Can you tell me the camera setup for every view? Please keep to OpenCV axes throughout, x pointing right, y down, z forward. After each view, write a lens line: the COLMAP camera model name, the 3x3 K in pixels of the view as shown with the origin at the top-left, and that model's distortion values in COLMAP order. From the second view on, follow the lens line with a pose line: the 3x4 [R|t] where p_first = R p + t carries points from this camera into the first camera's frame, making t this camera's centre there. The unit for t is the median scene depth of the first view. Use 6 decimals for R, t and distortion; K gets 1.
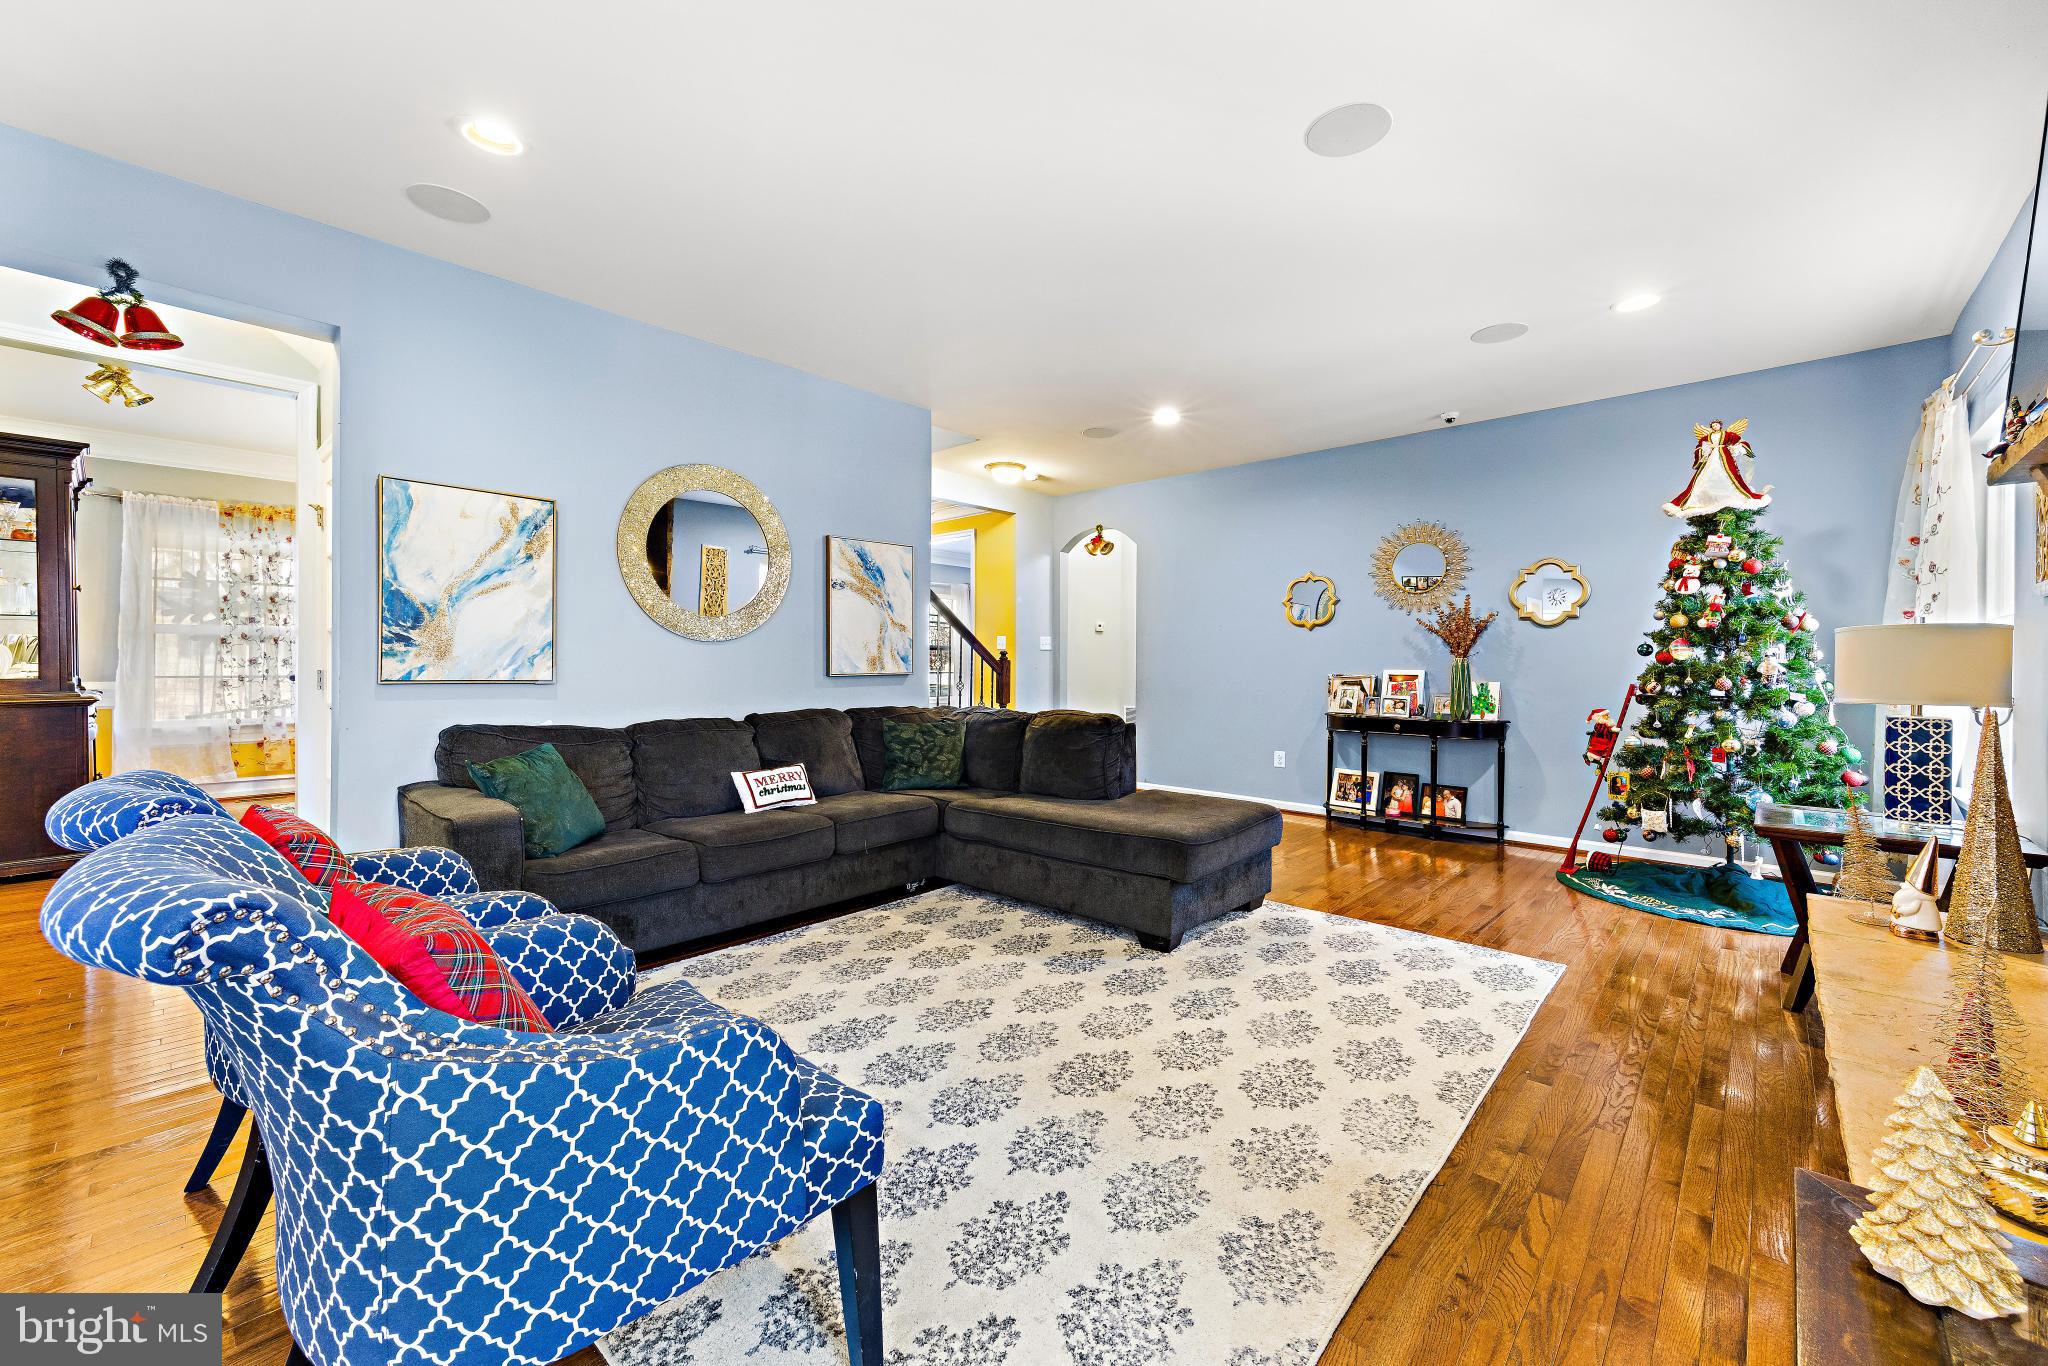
lens RADIAL K [[789.1, 0, 1034.8], [0, 789.1, 678.5], [0, 0, 1]] dist [-0.002134, -0.000123]
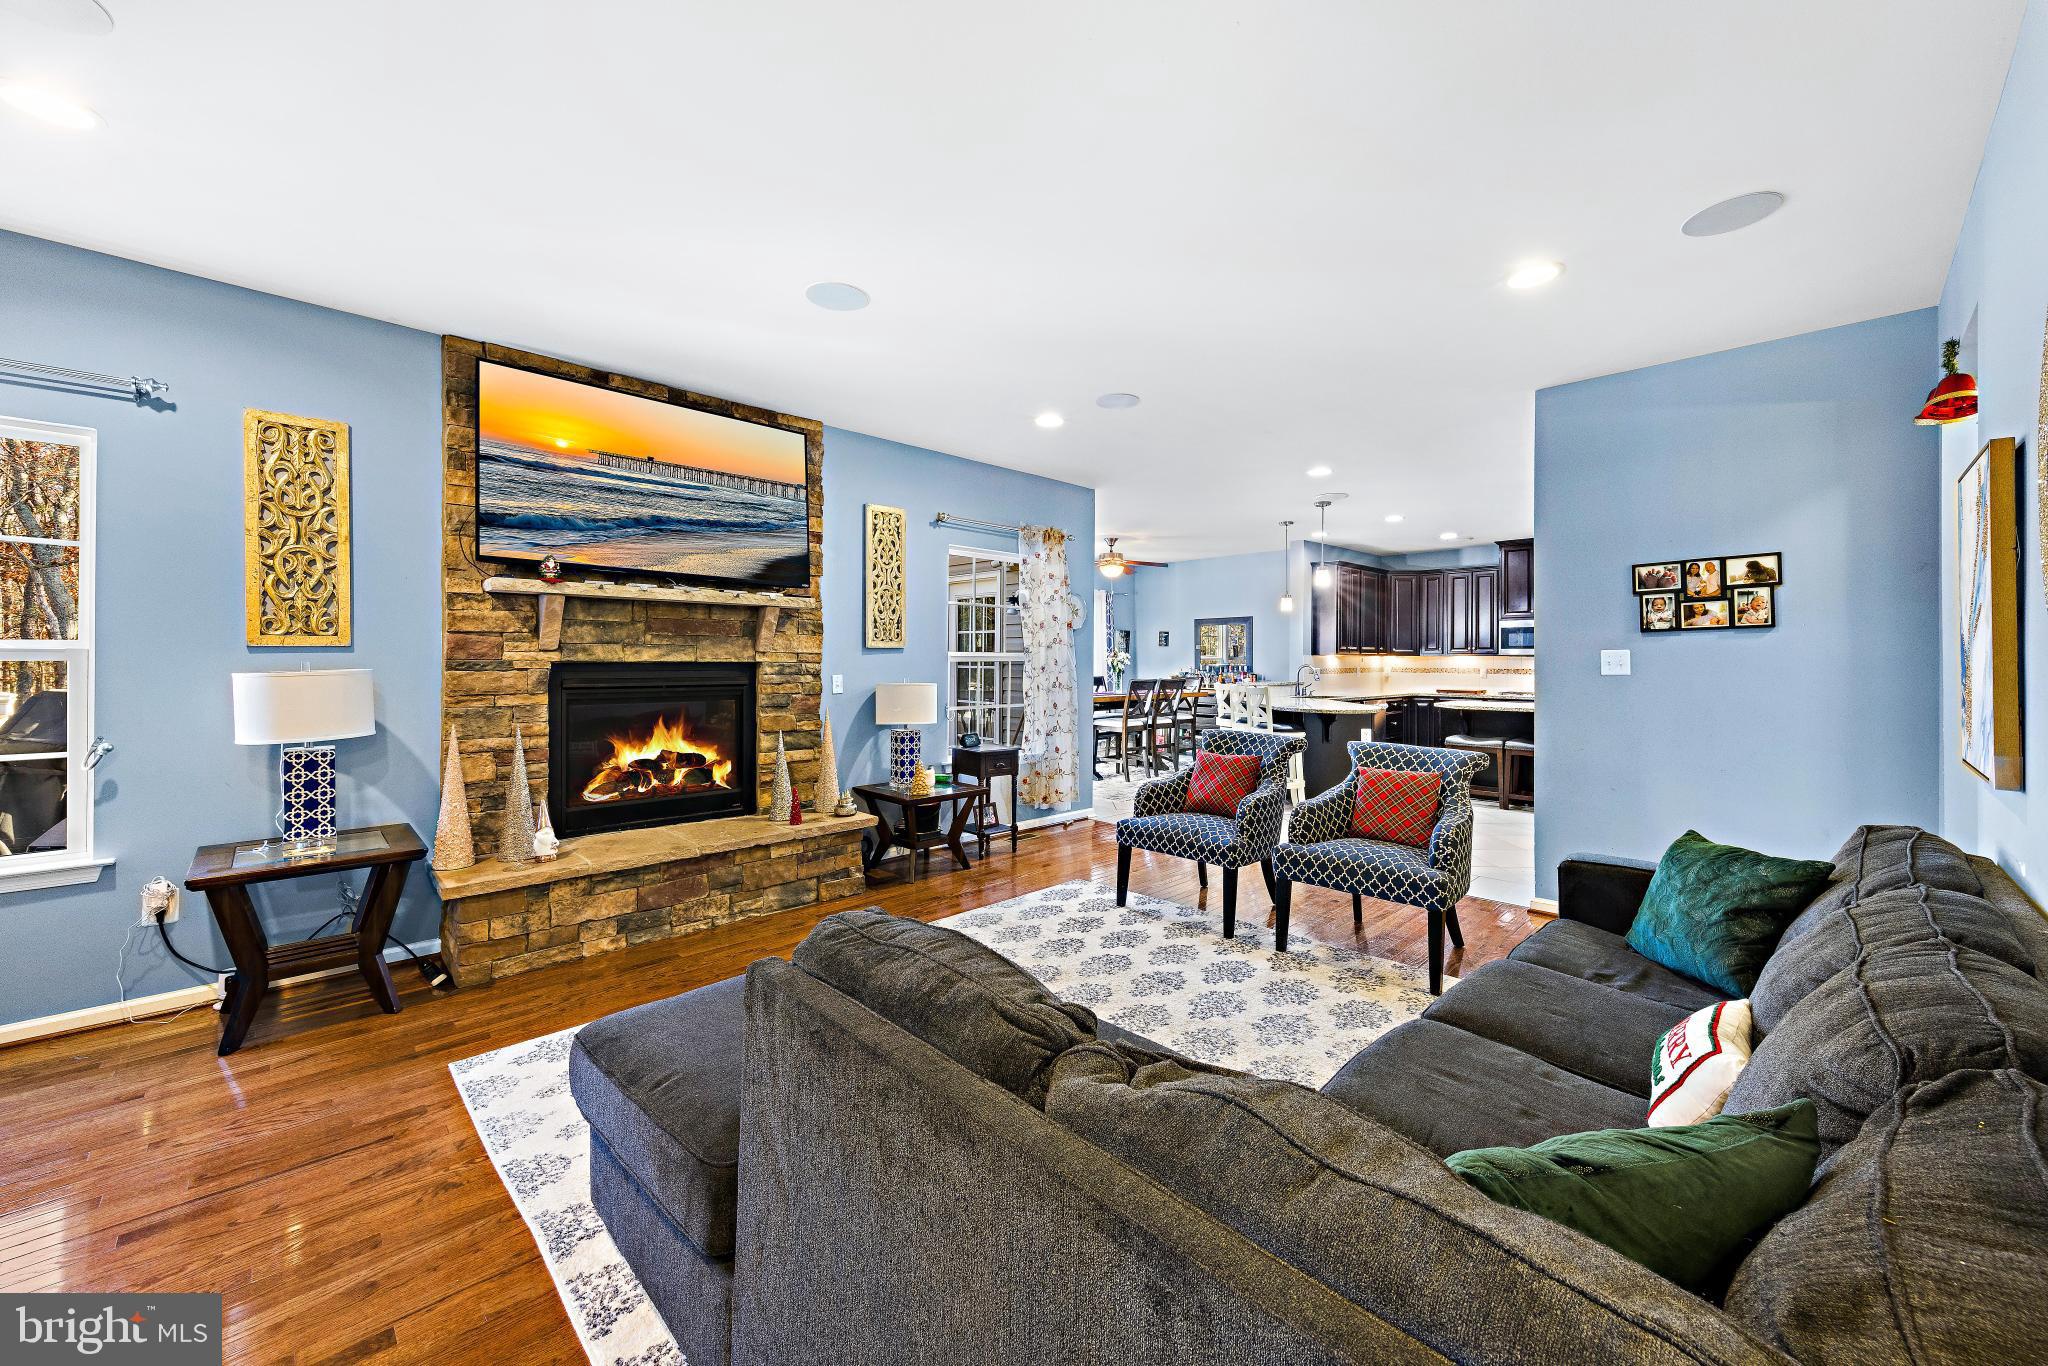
lens RADIAL K [[776.7, 0, 1038.2], [0, 776.7, 669.5], [0, 0, 1]] dist [0.000395, -0.000125]
pose [[-0.998821, -0.010528, 0.047396, -0.001146], [-0.008976, 0.999420, 0.032836, -0.076865], [-0.047714, 0.032372, -0.998336, 1.402343]]
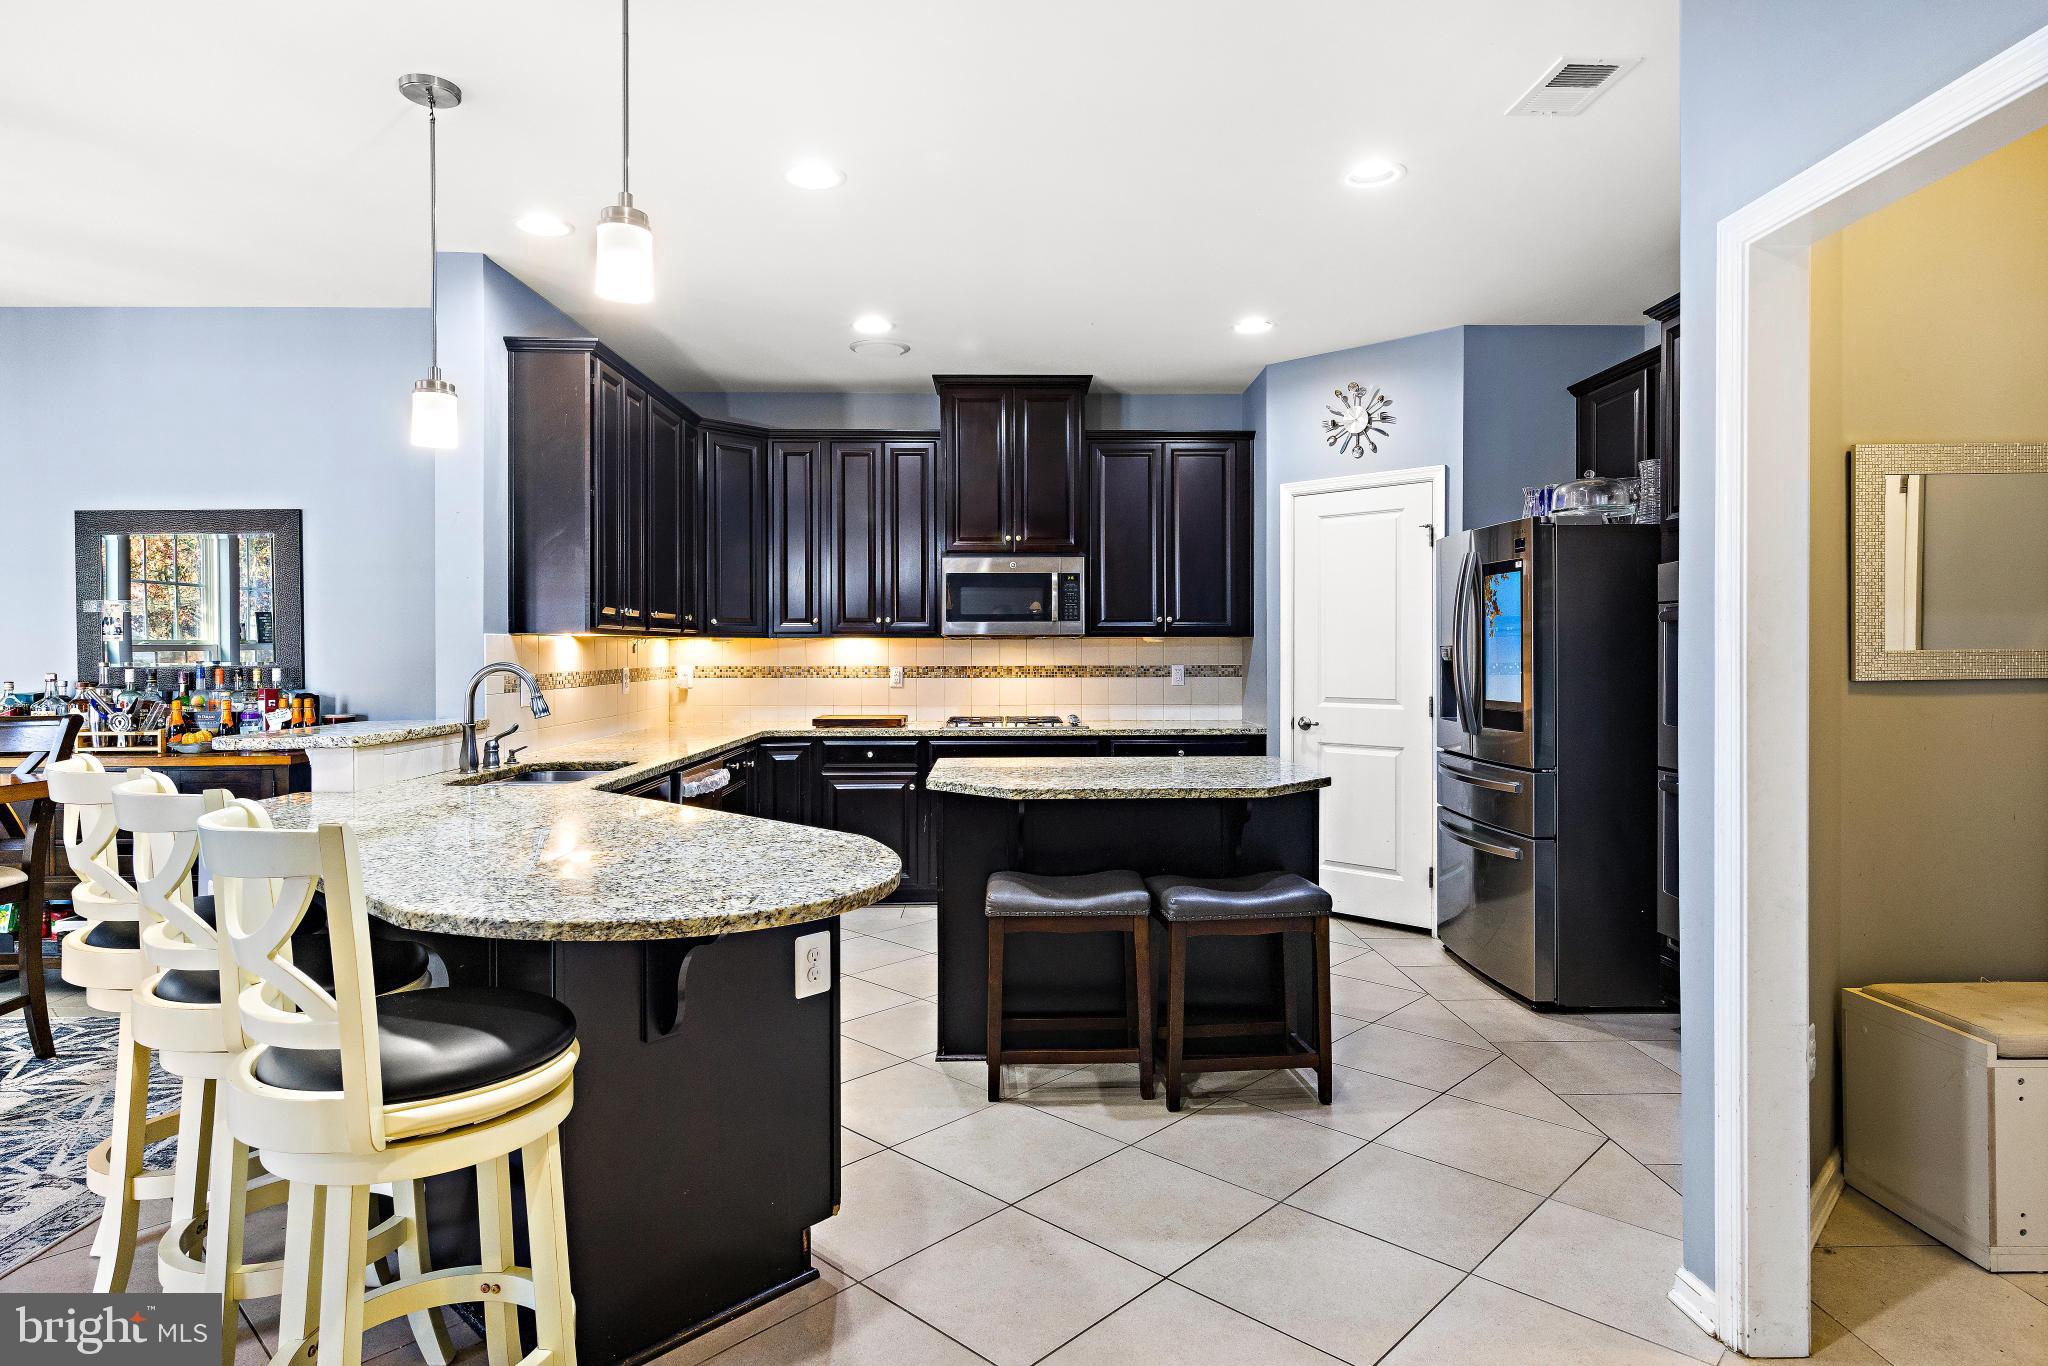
lens RADIAL K [[1139.0, 0, 1020.8], [0, 1139.0, 653.7], [0, 0, 1]] dist [-0.005238, -0.000366]
pose [[-0.722821, -0.004034, -0.691023, -0.326006], [-0.016630, 0.999795, 0.011559, -0.050196], [0.690835, 0.019847, -0.722740, 0.105234]]
